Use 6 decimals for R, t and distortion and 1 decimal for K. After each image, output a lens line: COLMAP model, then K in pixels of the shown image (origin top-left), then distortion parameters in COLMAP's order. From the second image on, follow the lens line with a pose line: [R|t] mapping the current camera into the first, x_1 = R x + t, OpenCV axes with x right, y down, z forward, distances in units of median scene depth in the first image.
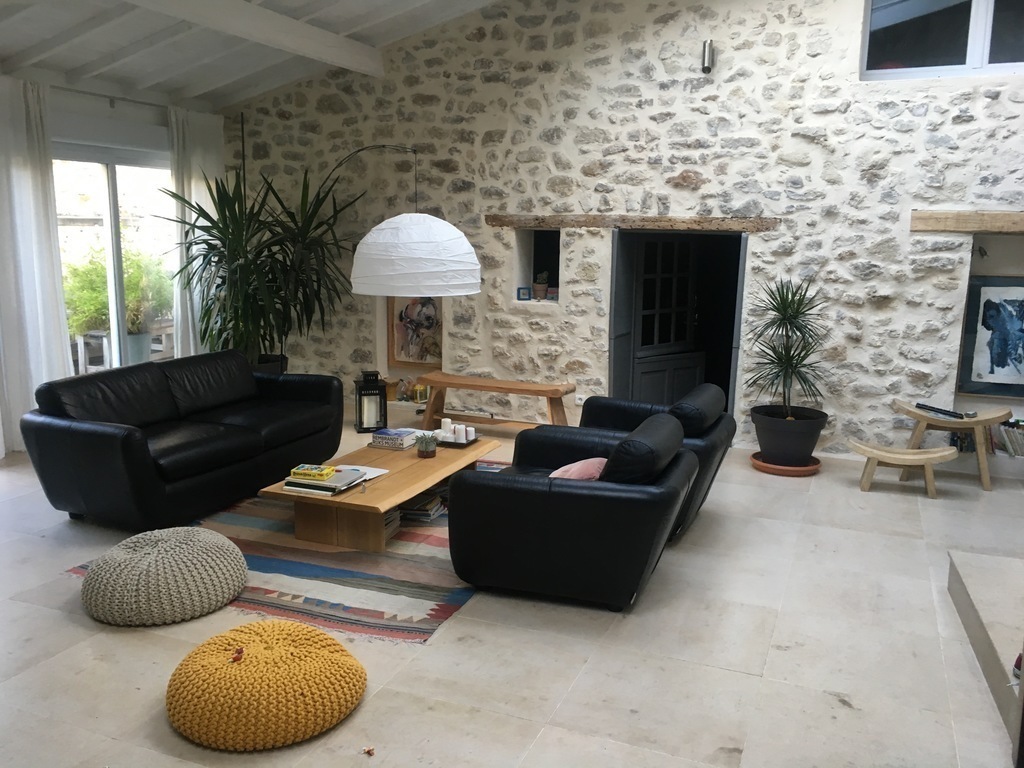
lens RADIAL K [[868.6, 0, 509.0], [0, 868.6, 385.2], [0, 0, 1]] dist [0.008443, -0.009108]
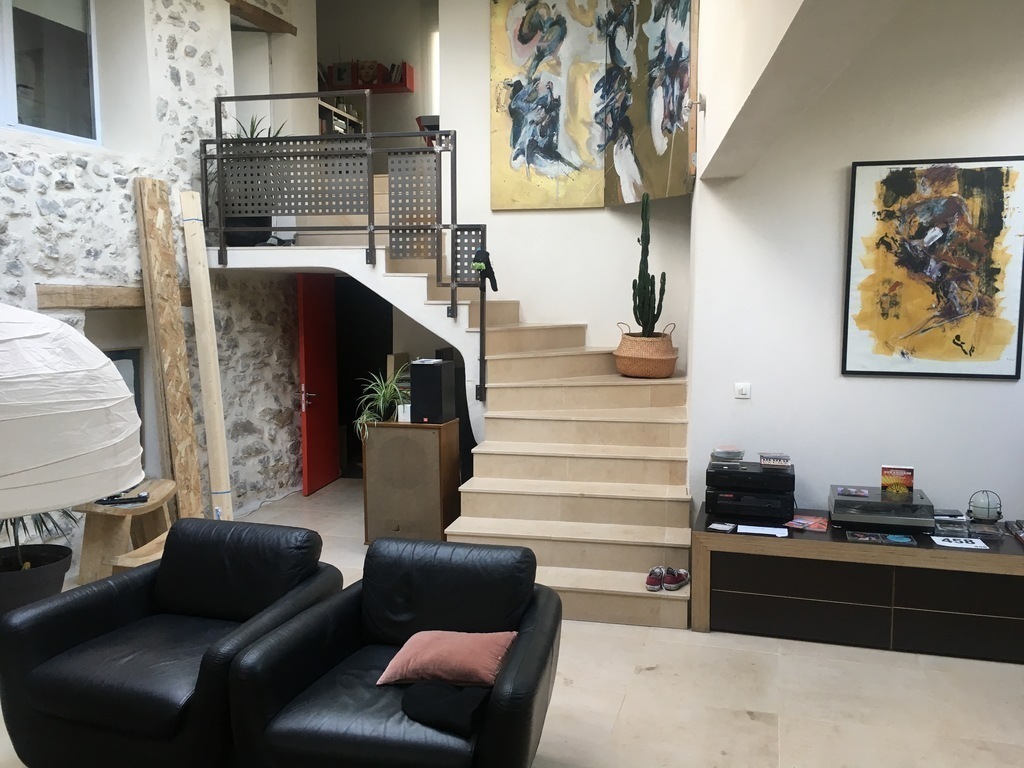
lens RADIAL K [[868.6, 0, 509.6], [0, 868.6, 383.5], [0, 0, 1]] dist [0.008443, -0.009108]
pose [[-0.090816, -0.108042, 0.989990, -0.435448], [0.186422, 0.974680, 0.123472, -0.128748], [-0.978263, 0.195770, -0.068375, 0.641936]]
